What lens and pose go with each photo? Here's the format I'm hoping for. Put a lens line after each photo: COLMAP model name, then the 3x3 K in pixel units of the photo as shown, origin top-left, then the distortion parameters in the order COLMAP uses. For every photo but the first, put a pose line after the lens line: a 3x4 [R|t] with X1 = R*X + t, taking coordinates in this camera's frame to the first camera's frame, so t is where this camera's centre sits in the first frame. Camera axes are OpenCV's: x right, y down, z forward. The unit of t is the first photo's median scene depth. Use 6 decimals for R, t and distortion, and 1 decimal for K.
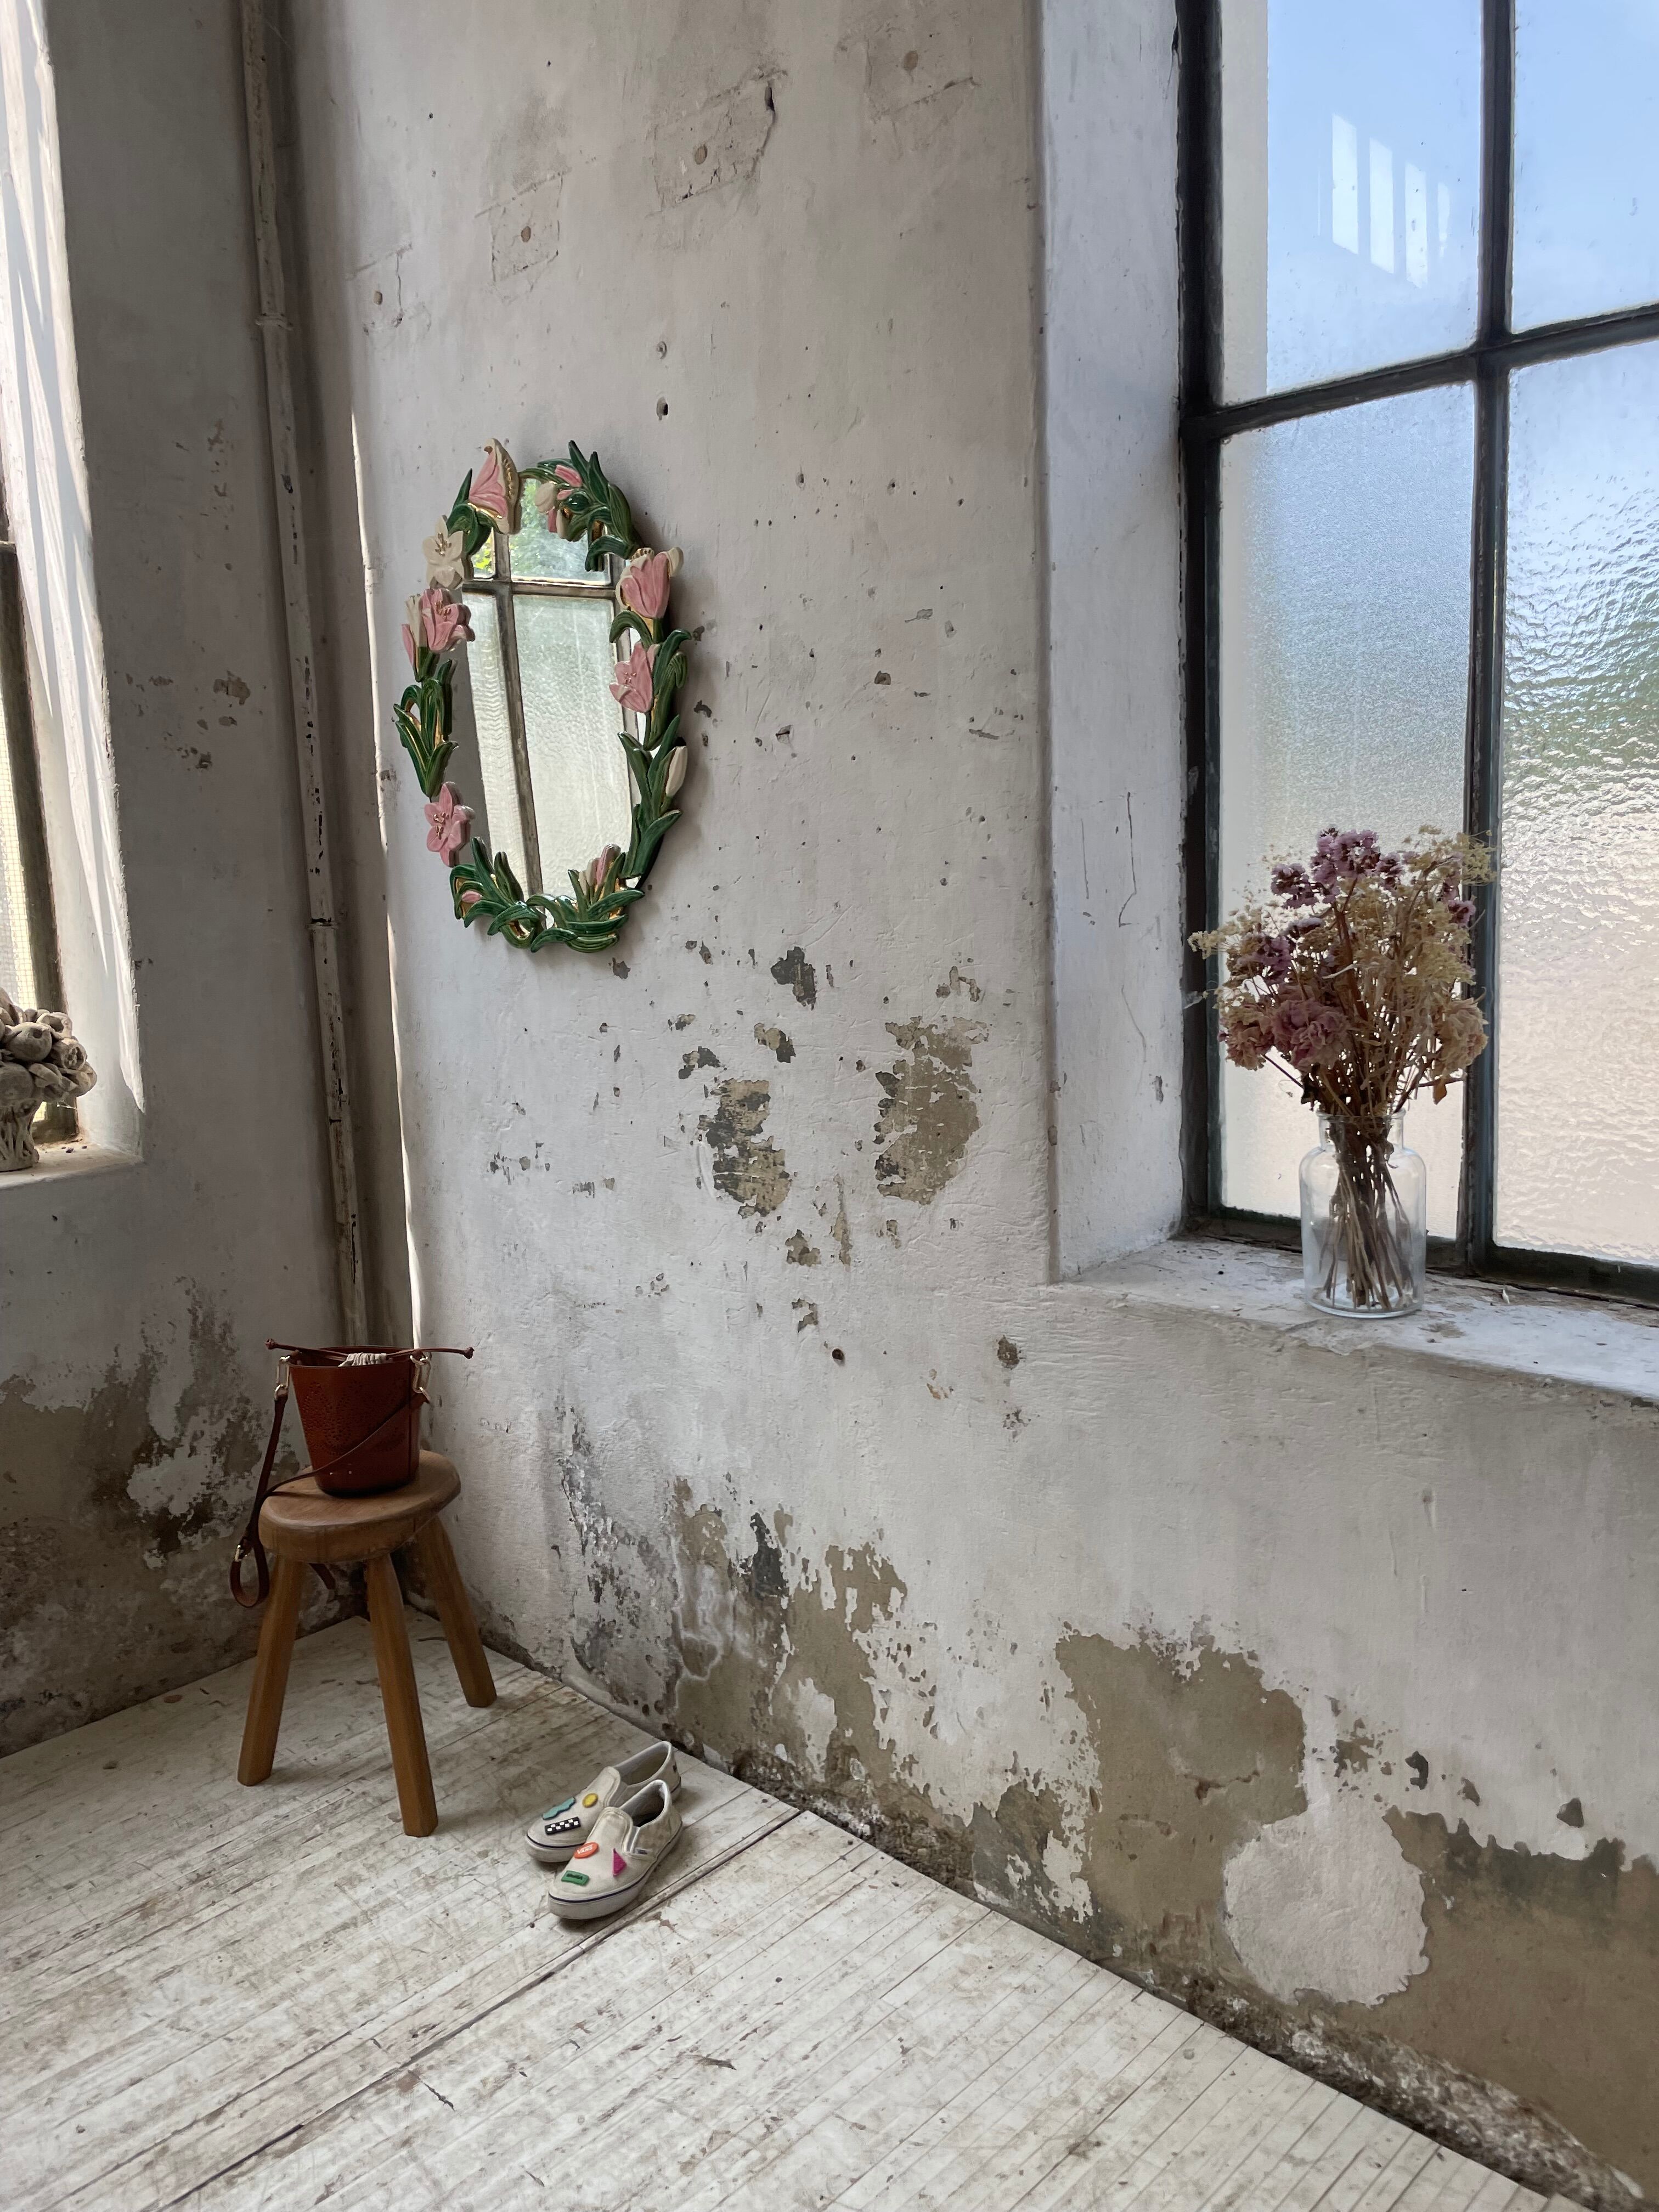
lens RADIAL K [[1691.9, 0, 840.8], [0, 1691.9, 1080.7], [0, 0, 1]] dist [0.090878, -0.125610]
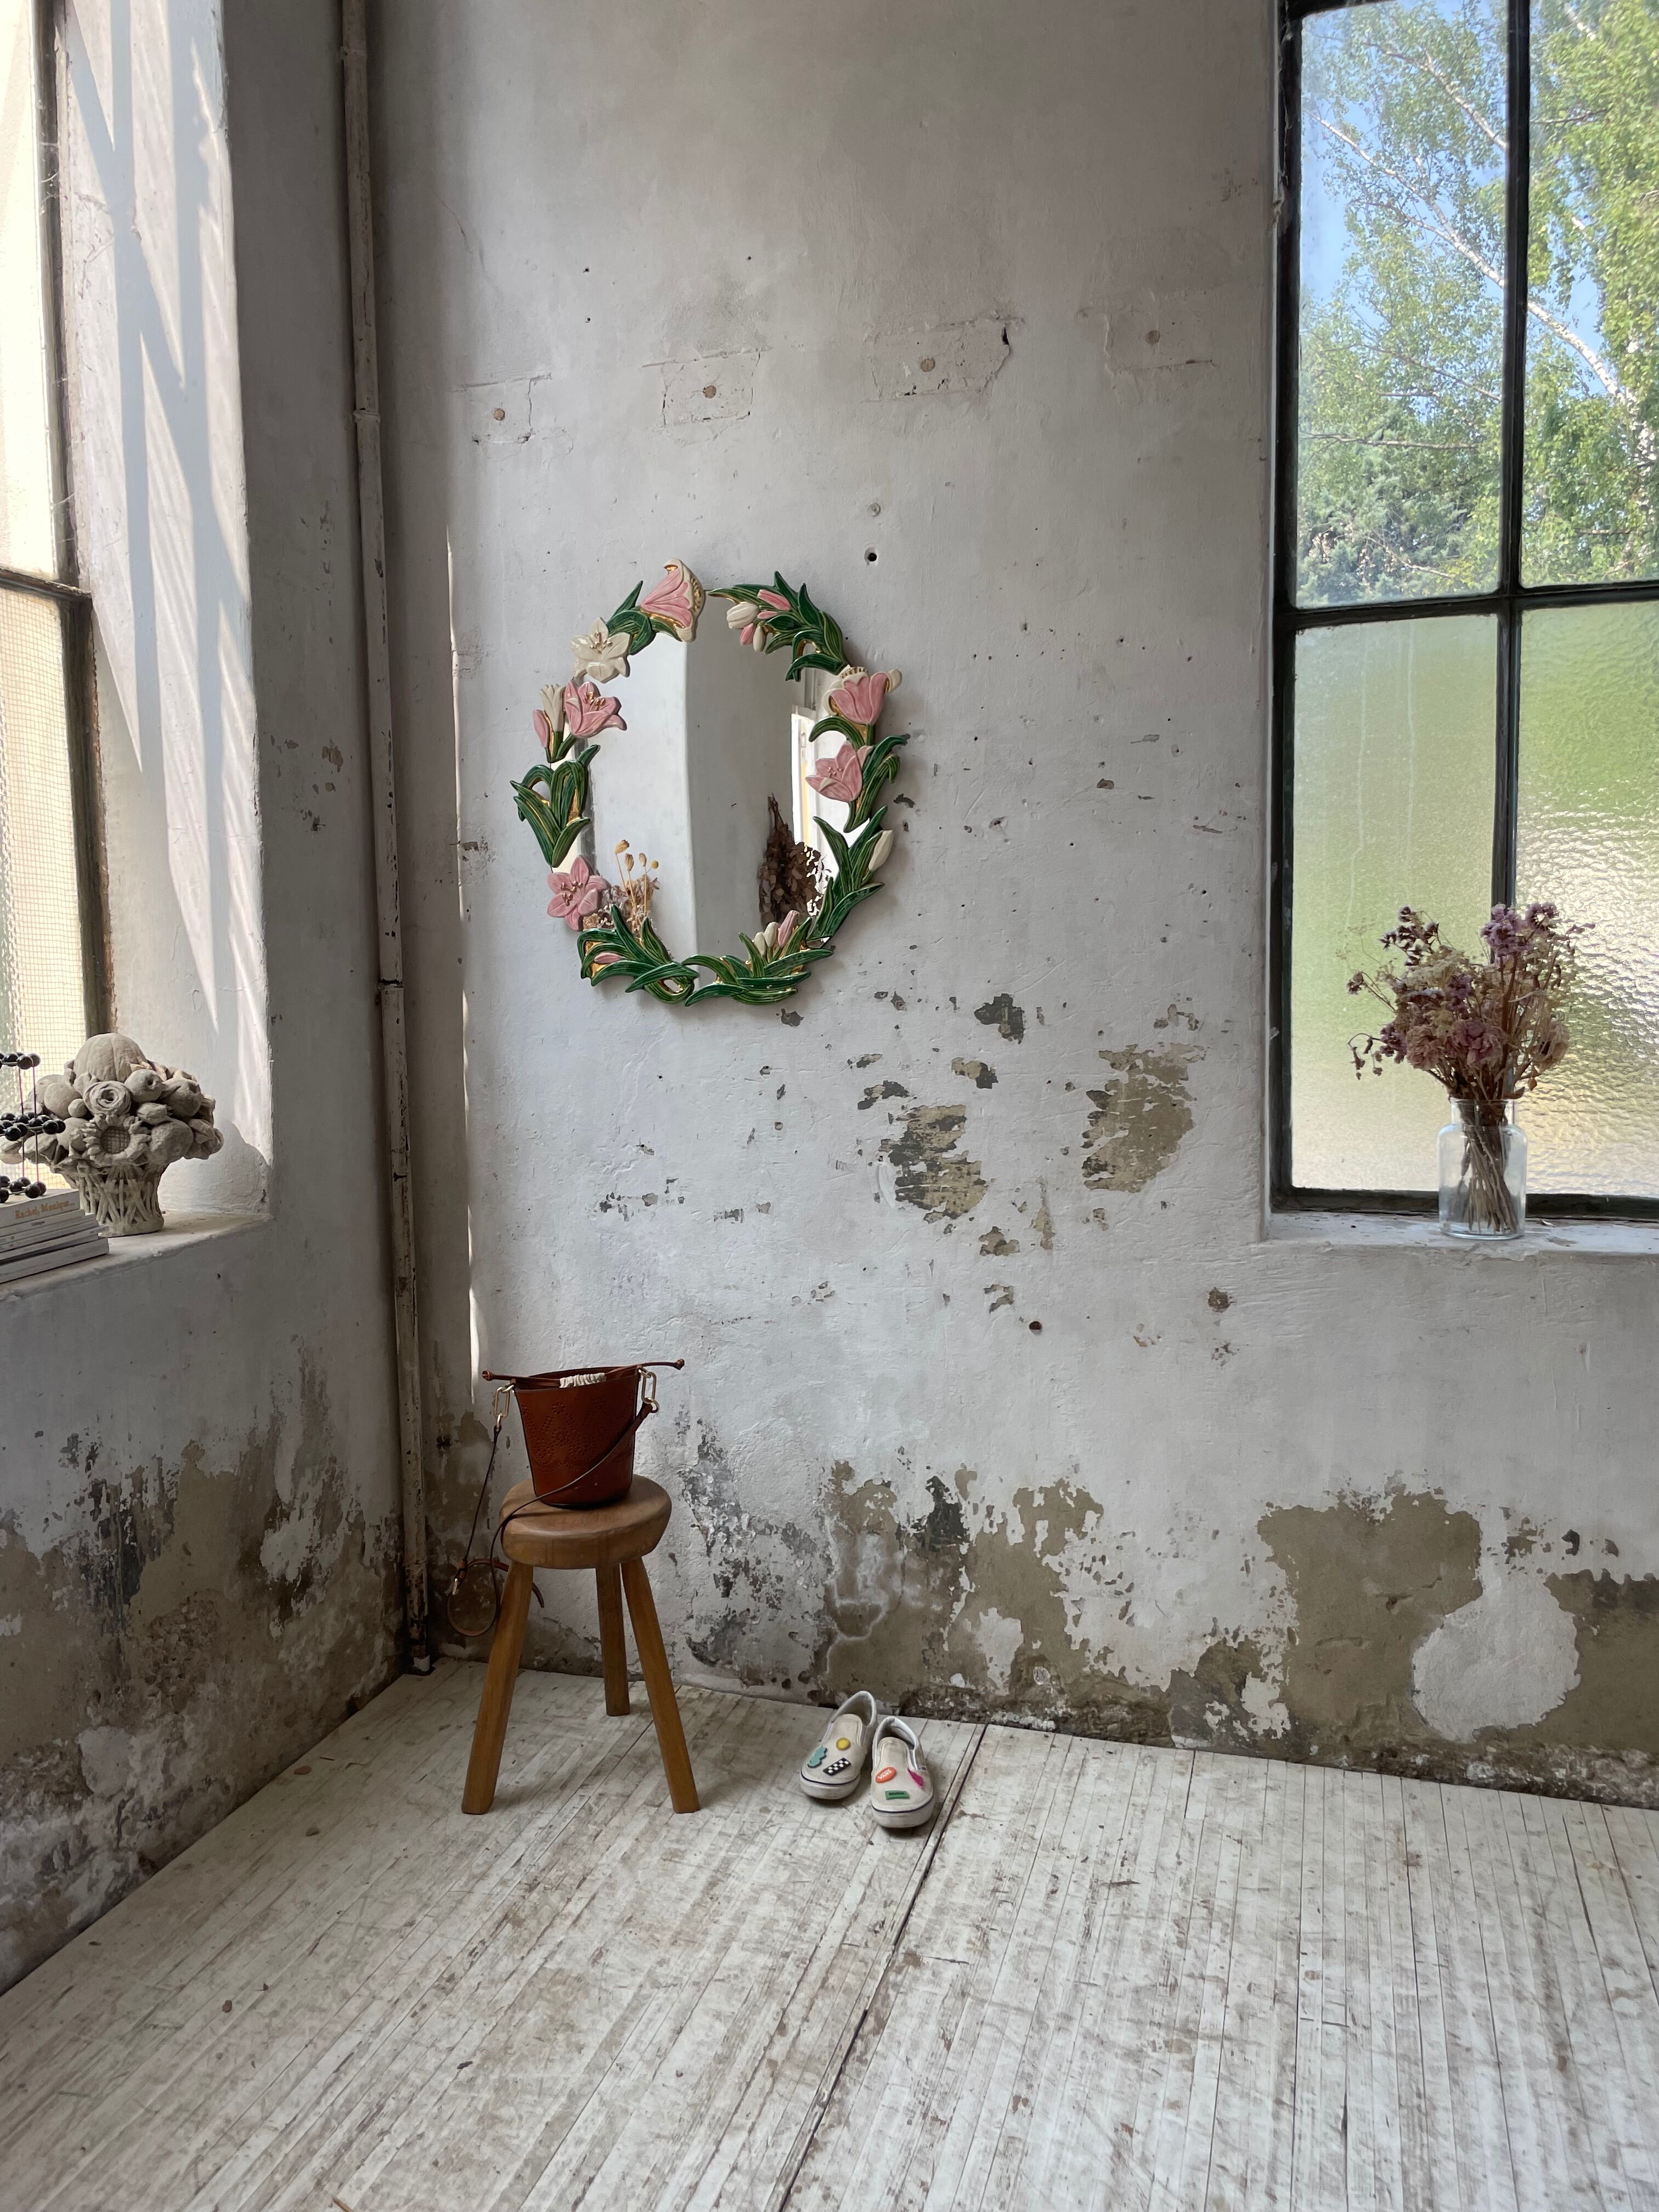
lens RADIAL K [[1688.4, 0, 812.4], [0, 1688.4, 1080.0], [0, 0, 1]] dist [0.092021, -0.131268]
pose [[0.893749, -0.014384, 0.448336, -0.705587], [0.047570, 0.996889, -0.062846, 0.054876], [-0.446038, 0.077496, 0.891653, -0.034383]]
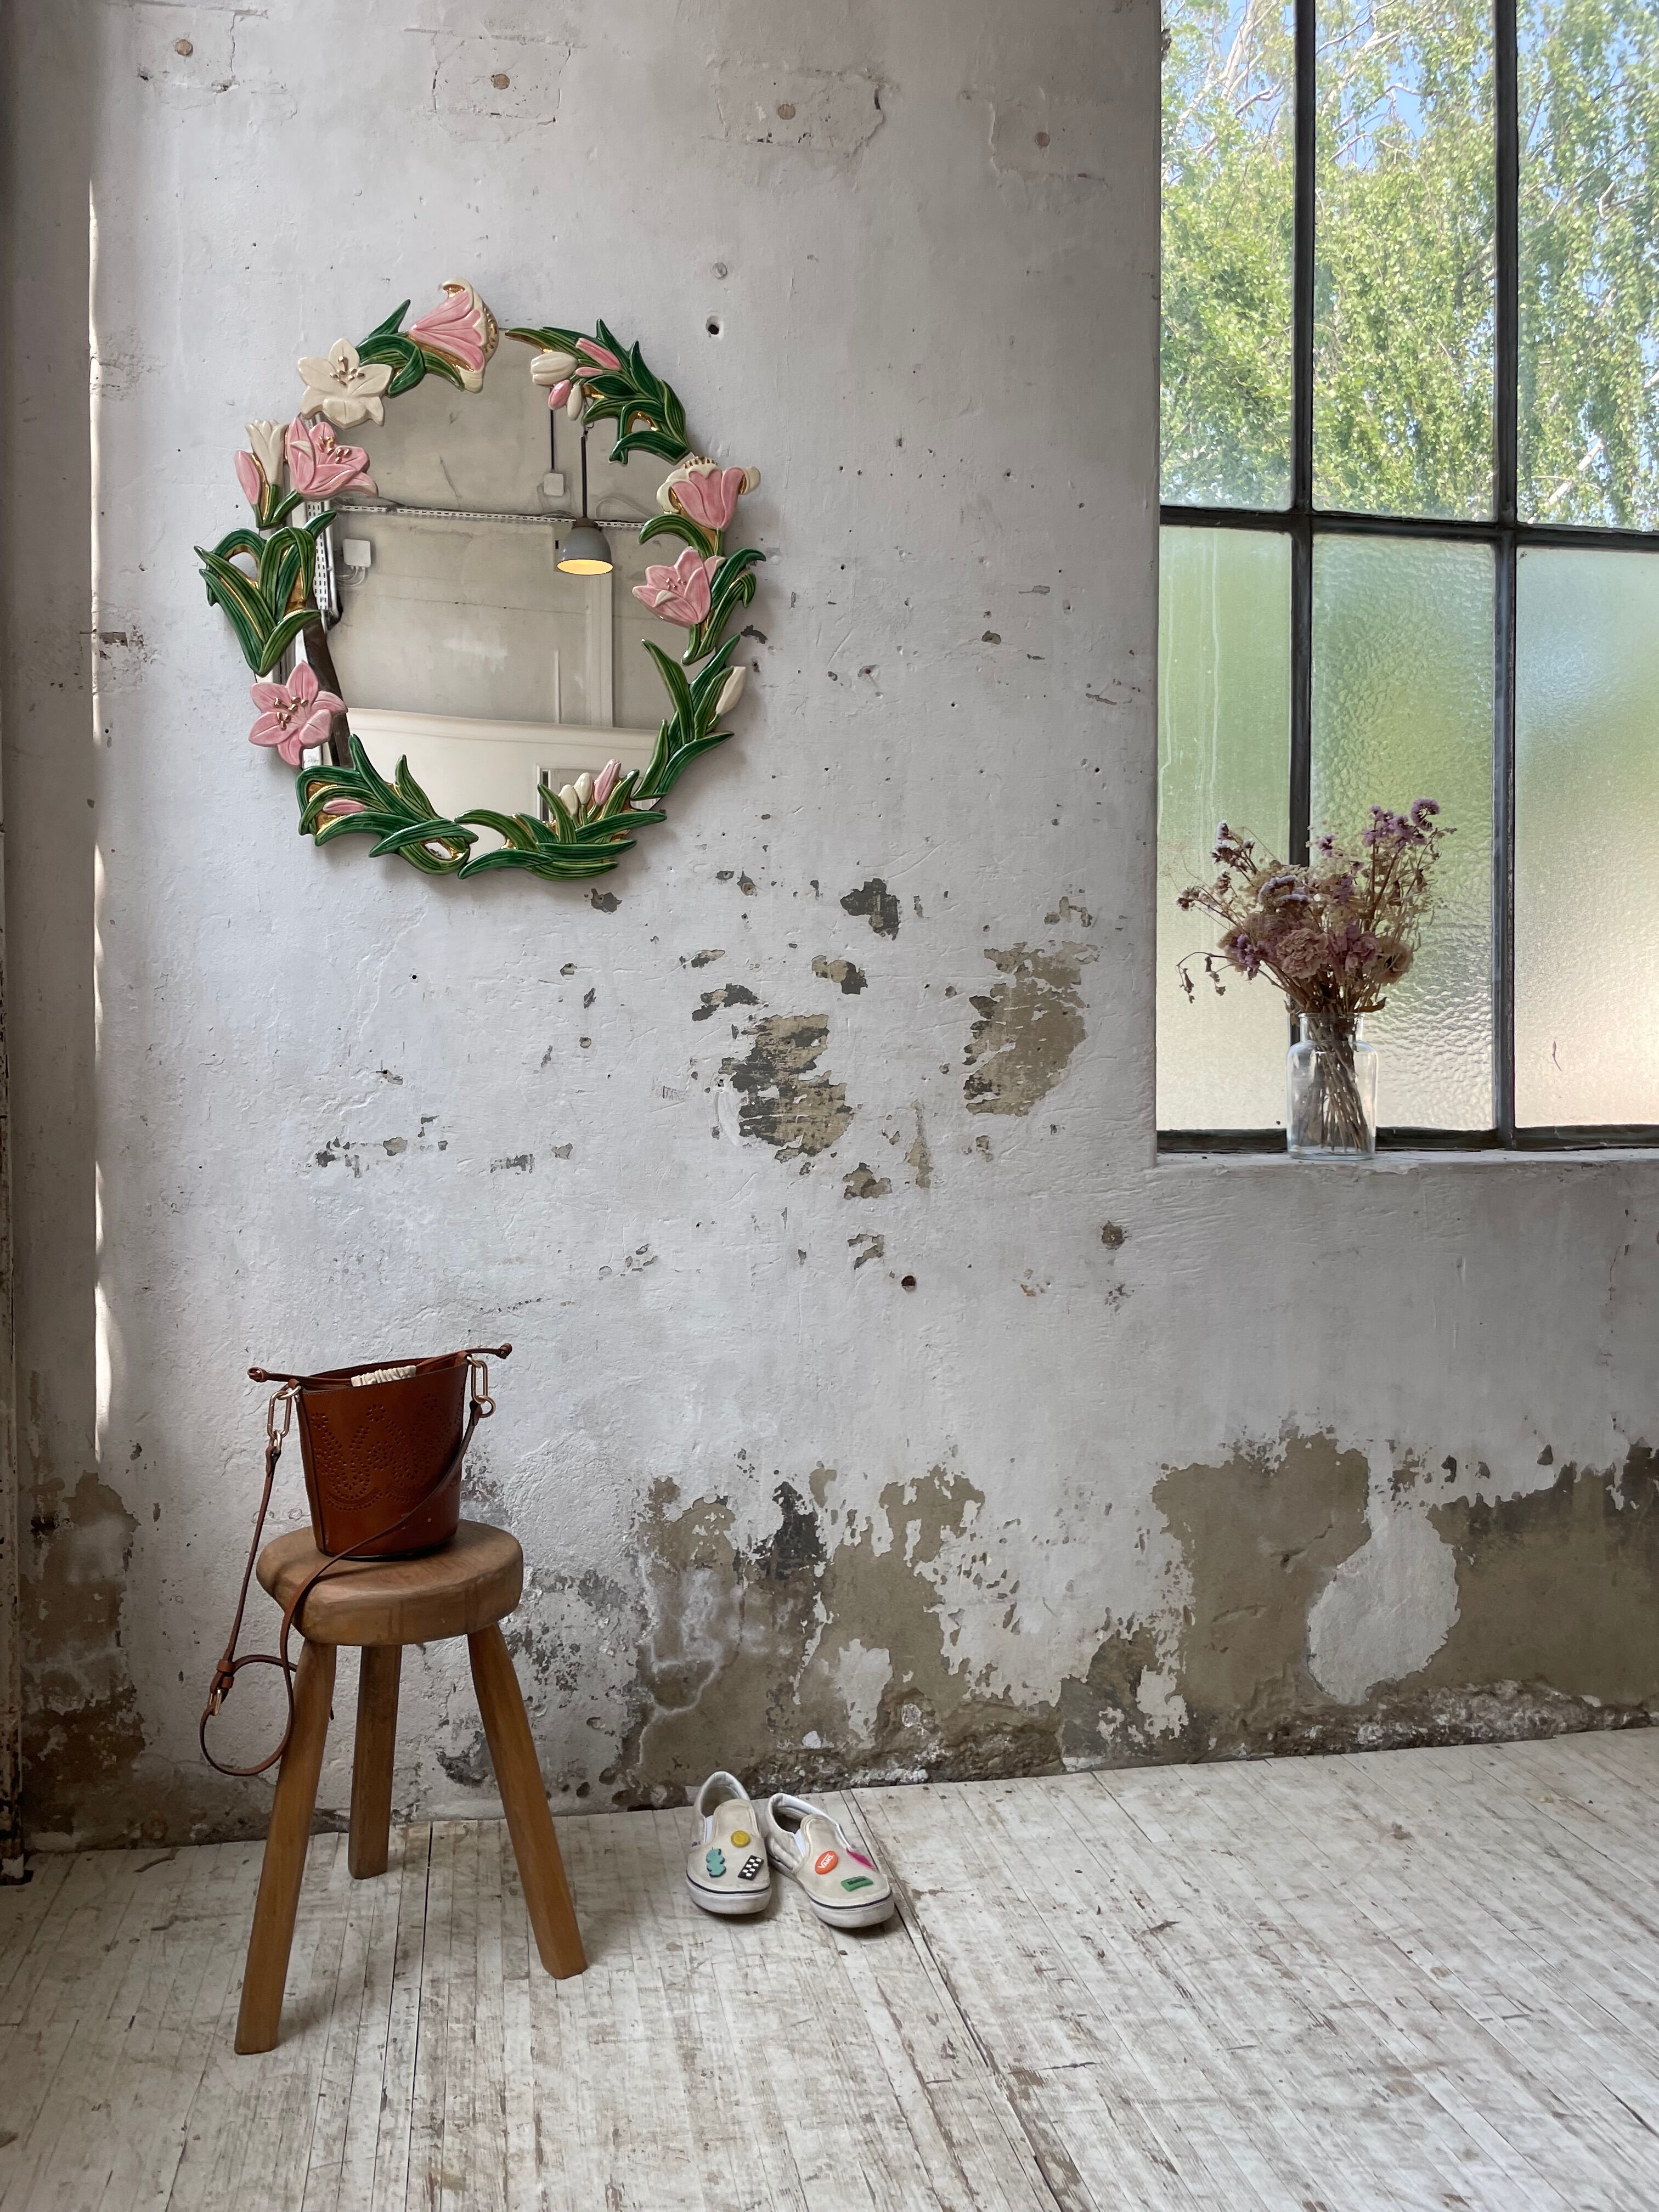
lens RADIAL K [[1686.7, 0, 815.2], [0, 1686.7, 1107.5], [0, 0, 1]] dist [0.090676, -0.127740]
pose [[0.579711, 0.022220, 0.814519, -0.876555], [0.094315, 0.991079, -0.094163, 0.151096], [-0.809345, 0.131409, 0.572444, 0.461617]]
